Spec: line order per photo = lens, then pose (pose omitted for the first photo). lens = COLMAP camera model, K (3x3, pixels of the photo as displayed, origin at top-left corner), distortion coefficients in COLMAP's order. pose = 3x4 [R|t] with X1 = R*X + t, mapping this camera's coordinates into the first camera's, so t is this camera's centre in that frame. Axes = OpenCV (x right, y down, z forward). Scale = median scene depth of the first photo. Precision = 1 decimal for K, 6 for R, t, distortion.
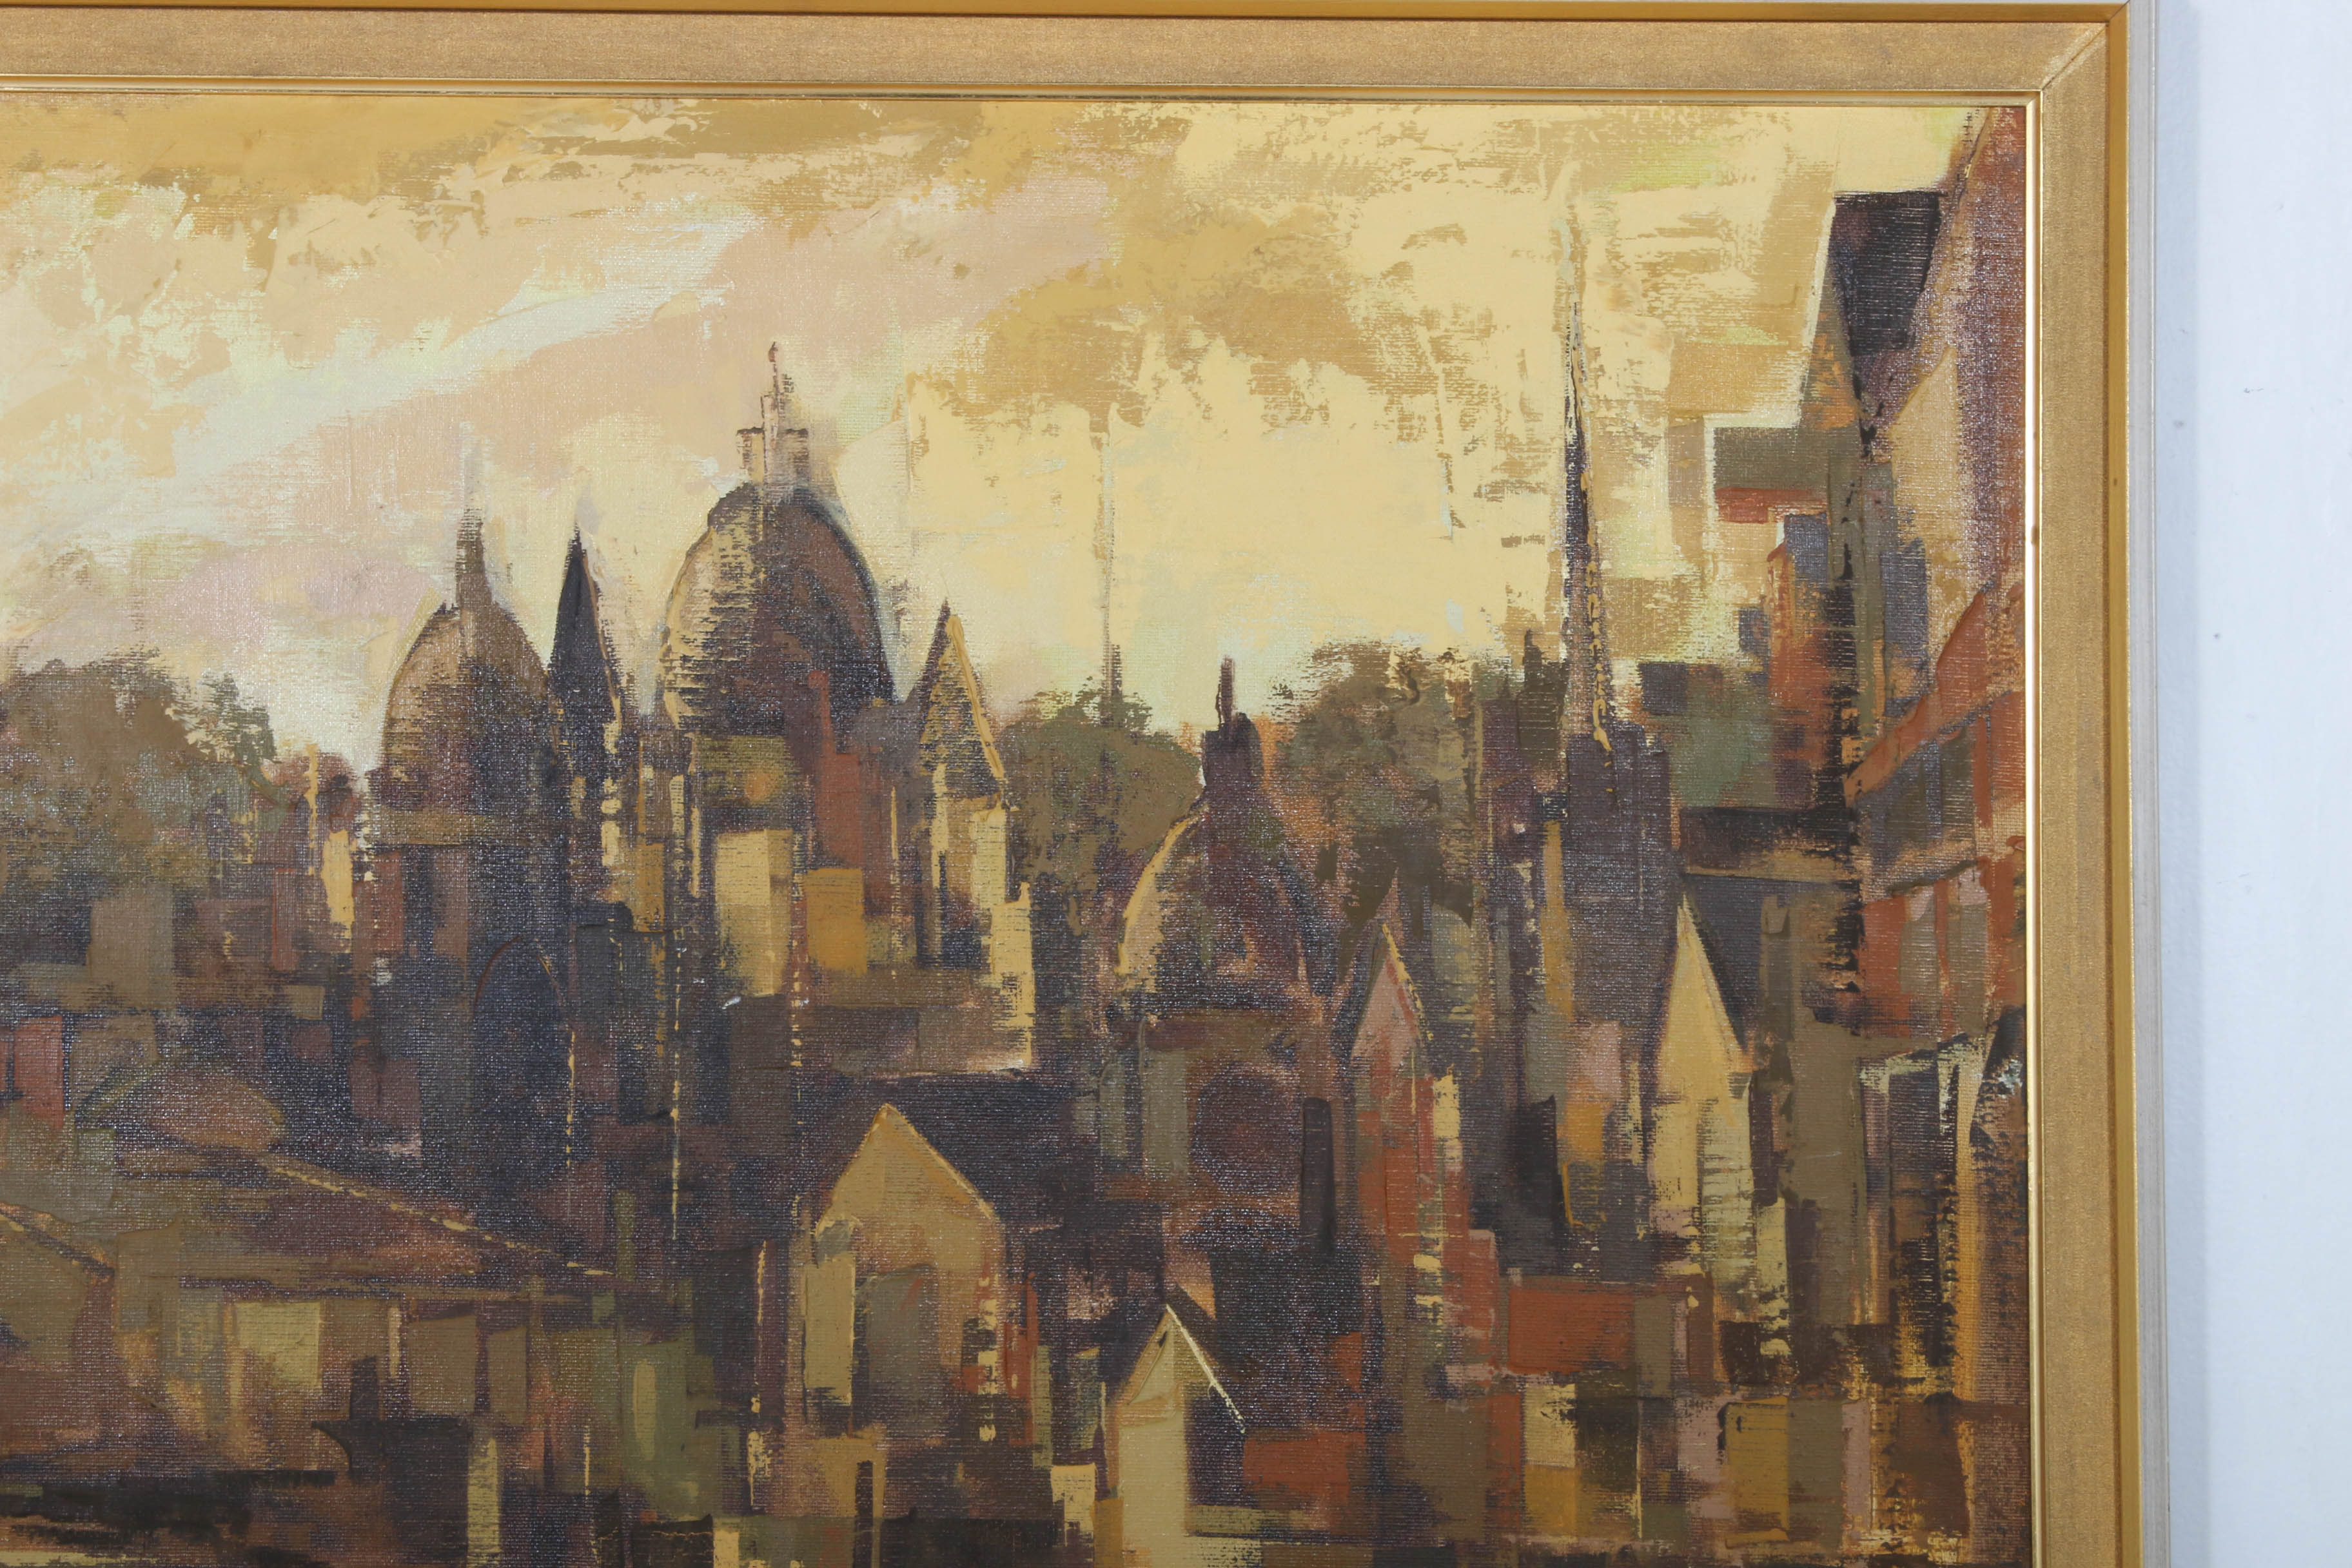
lens RADIAL K [[5804.6, 0, 1165.1], [0, 5804.6, 760.3], [0, 0, 1]] dist [0.096997, 0.000000]
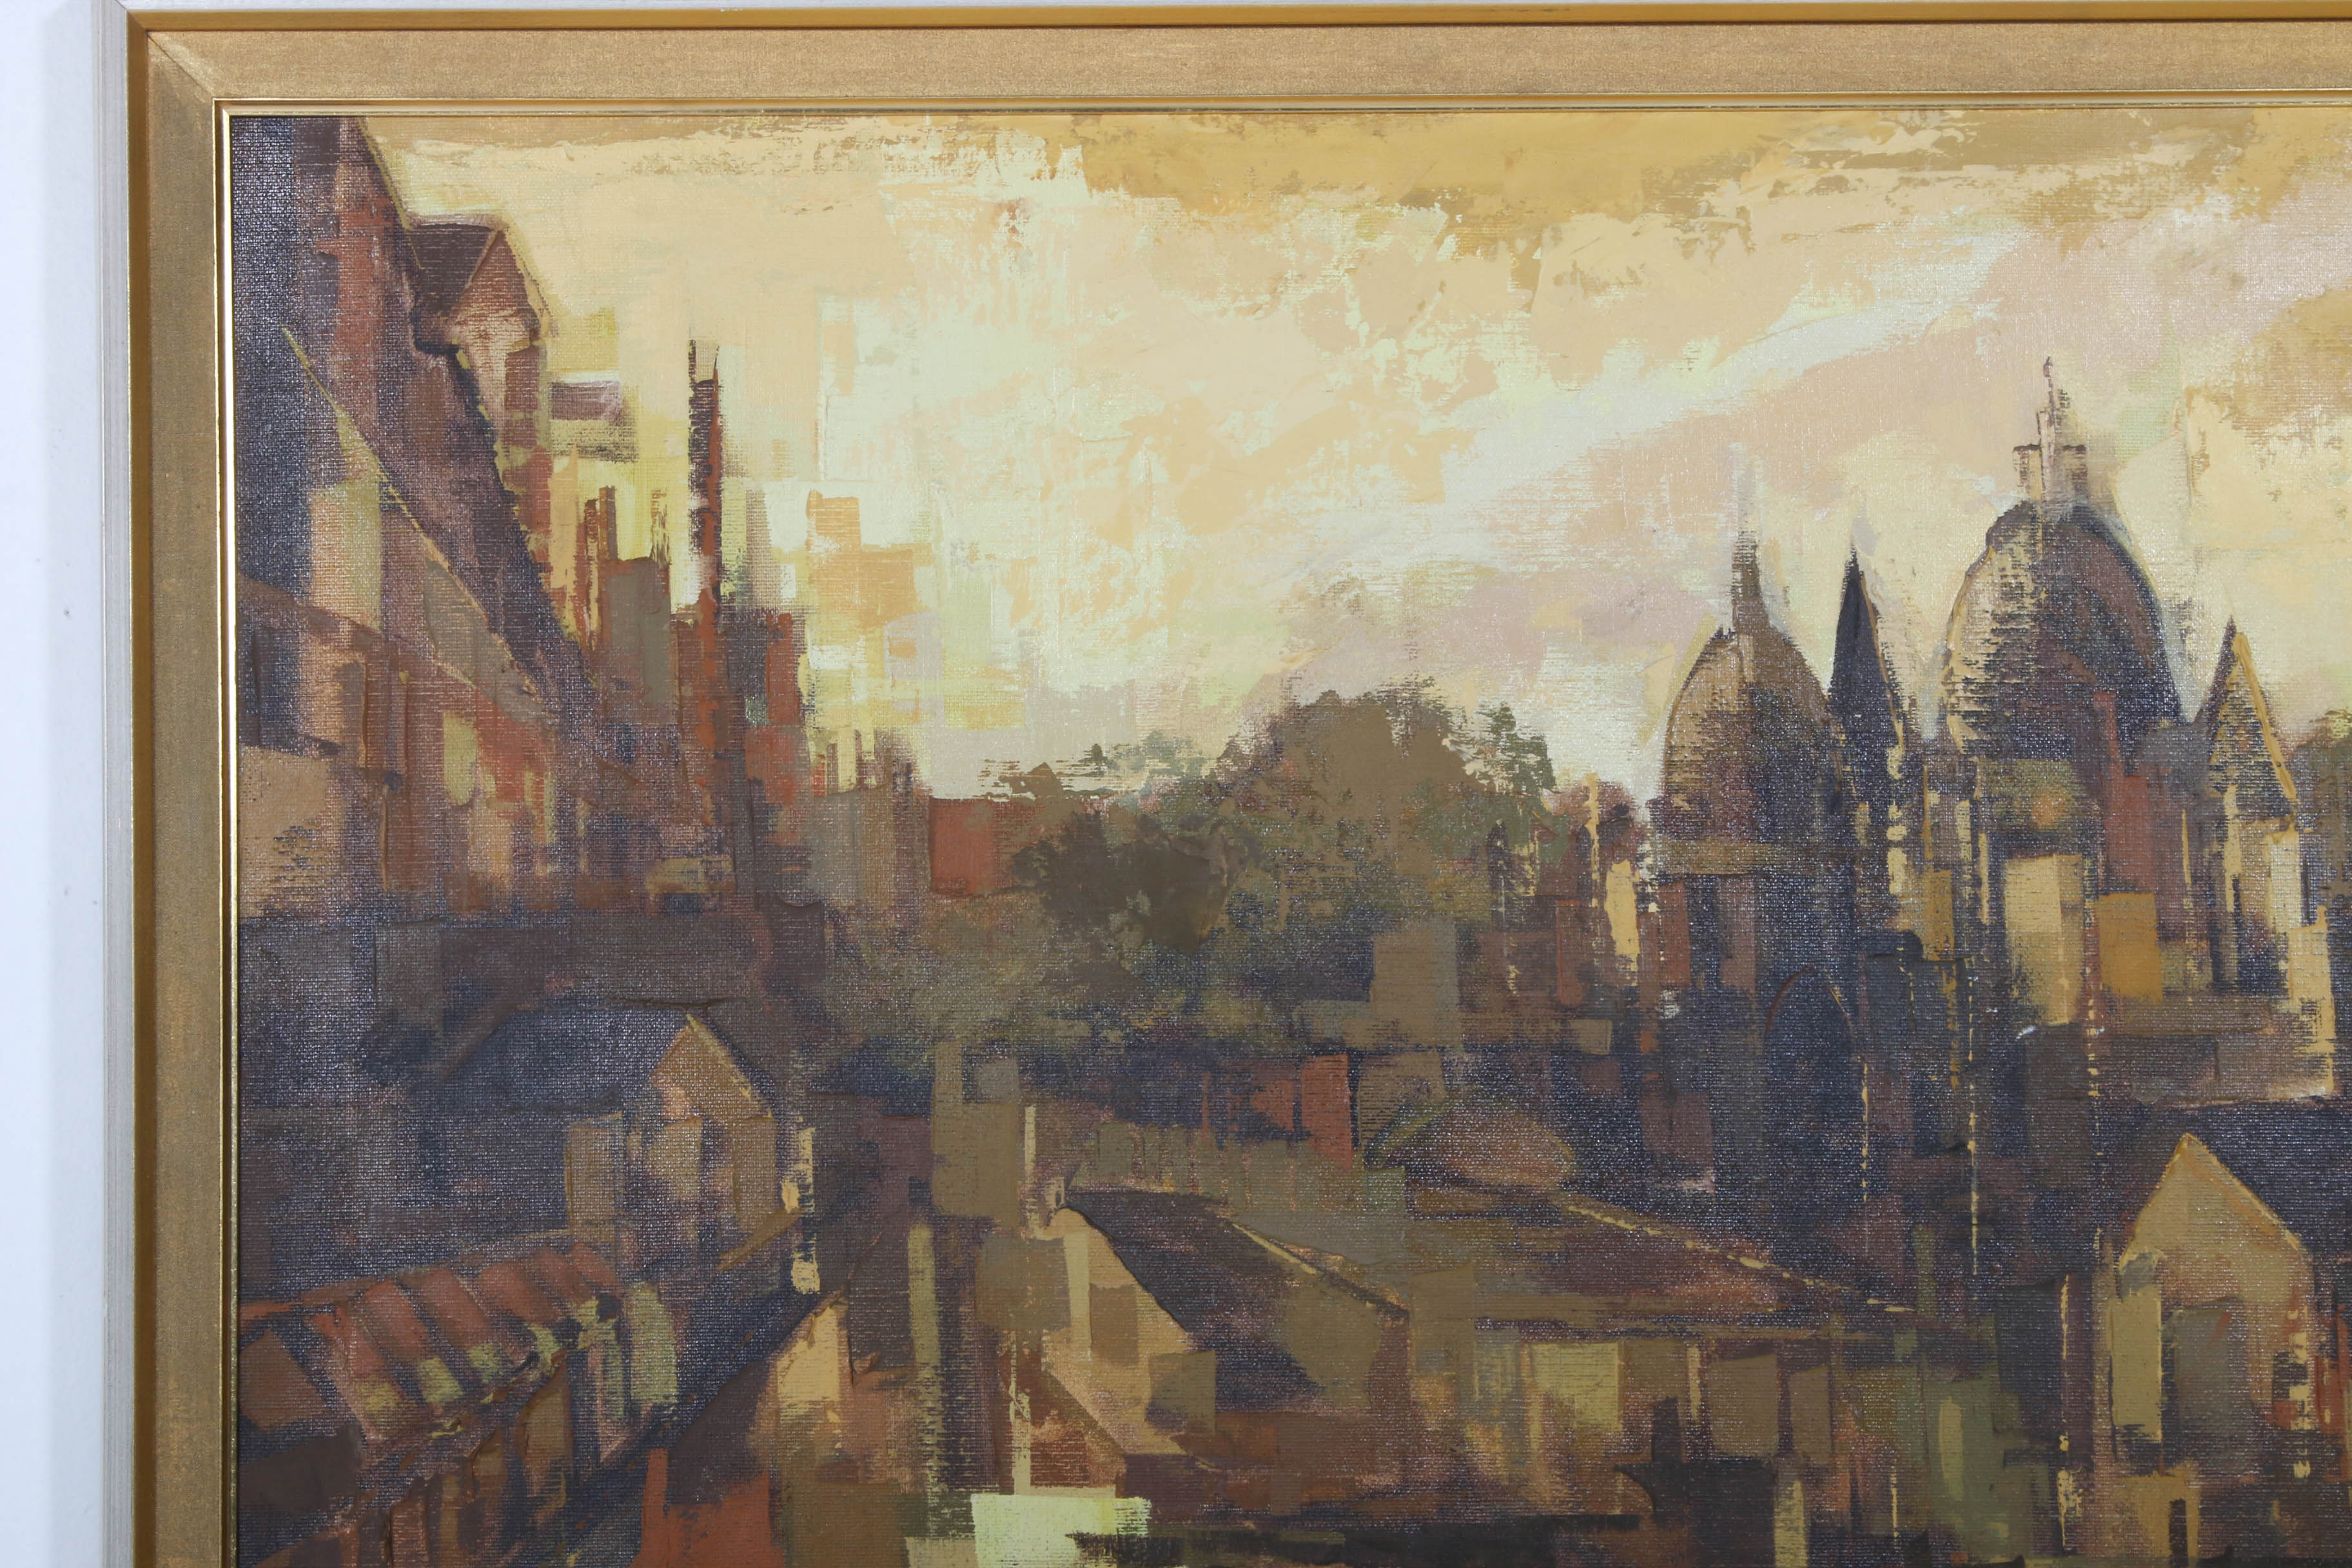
lens RADIAL K [[5804.6, 0, 1174.1], [0, 5804.6, 770.5], [0, 0, 1]] dist [0.096997, 0.000000]
pose [[0.999677, -0.012989, 0.021837, -0.238938], [0.013072, 0.999908, -0.003625, -0.000641], [-0.021788, 0.003909, 0.999755, 0.023010]]
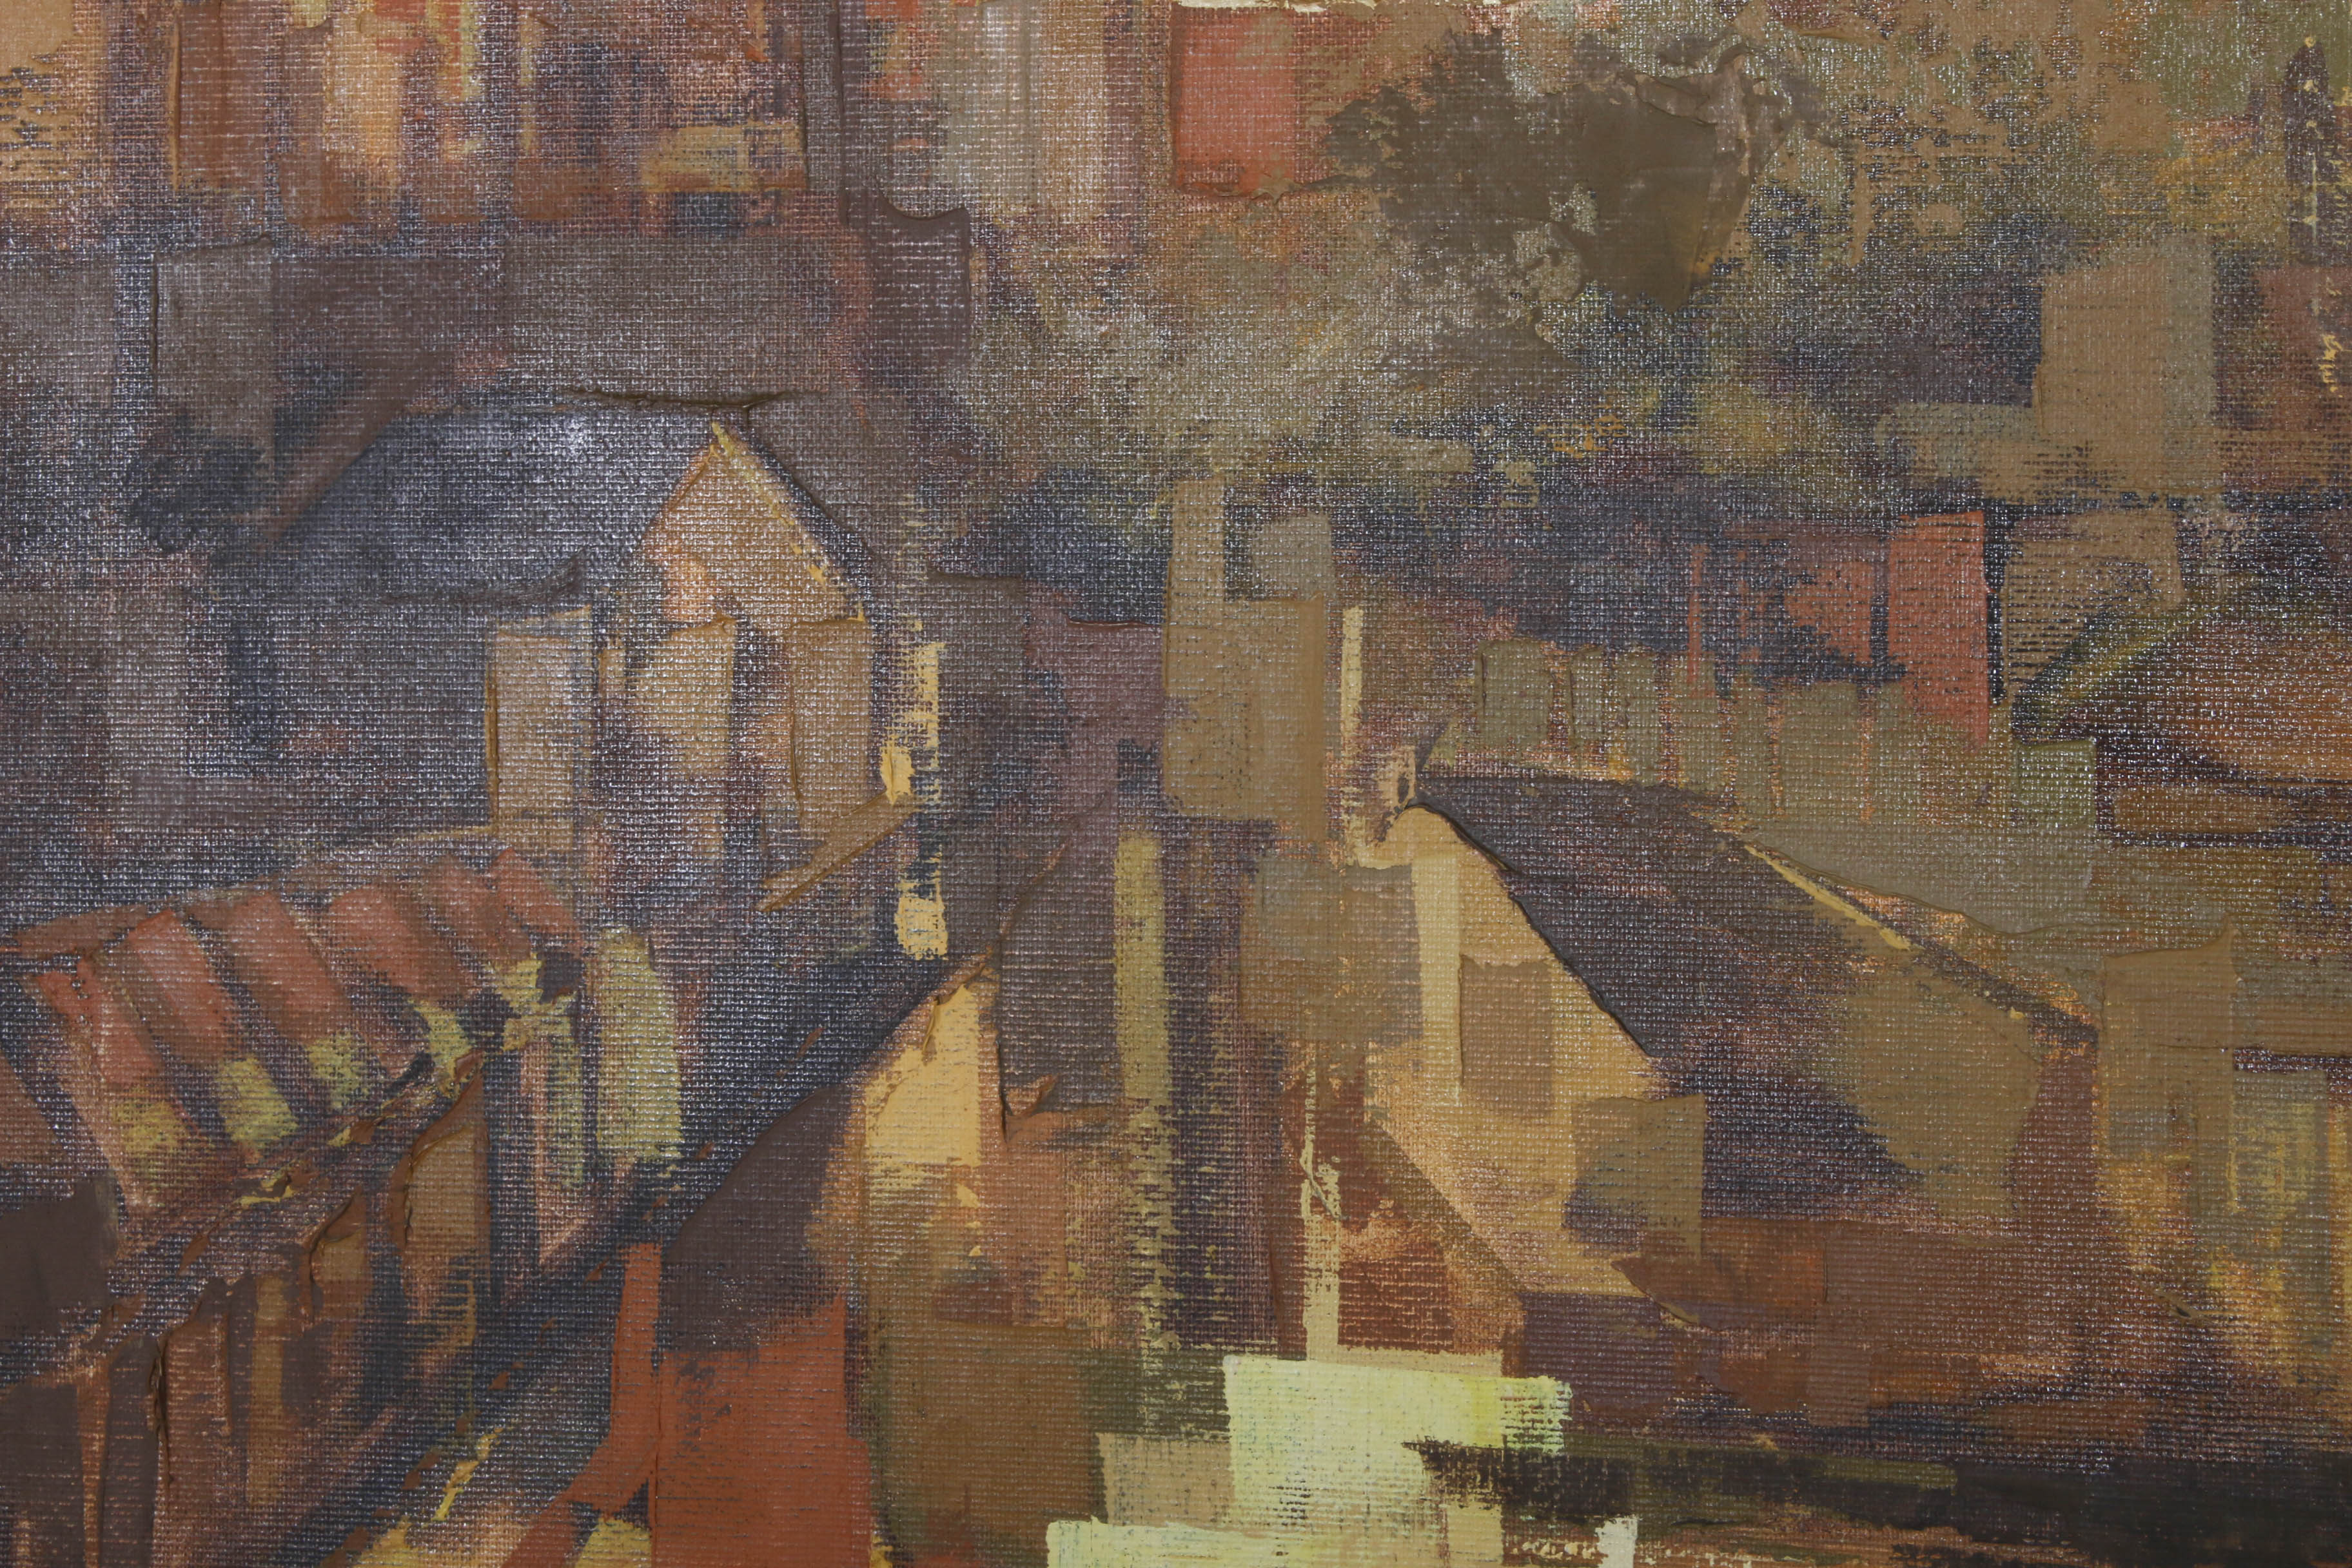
lens RADIAL K [[5804.6, 0, 1114.4], [0, 5804.6, 733.6], [0, 0, 1]] dist [0.096997, 0.000000]
pose [[0.973164, 0.003884, -0.230081, -0.147790], [0.005716, 0.999141, 0.041043, 0.042055], [0.230043, -0.041257, 0.972306, 0.507504]]
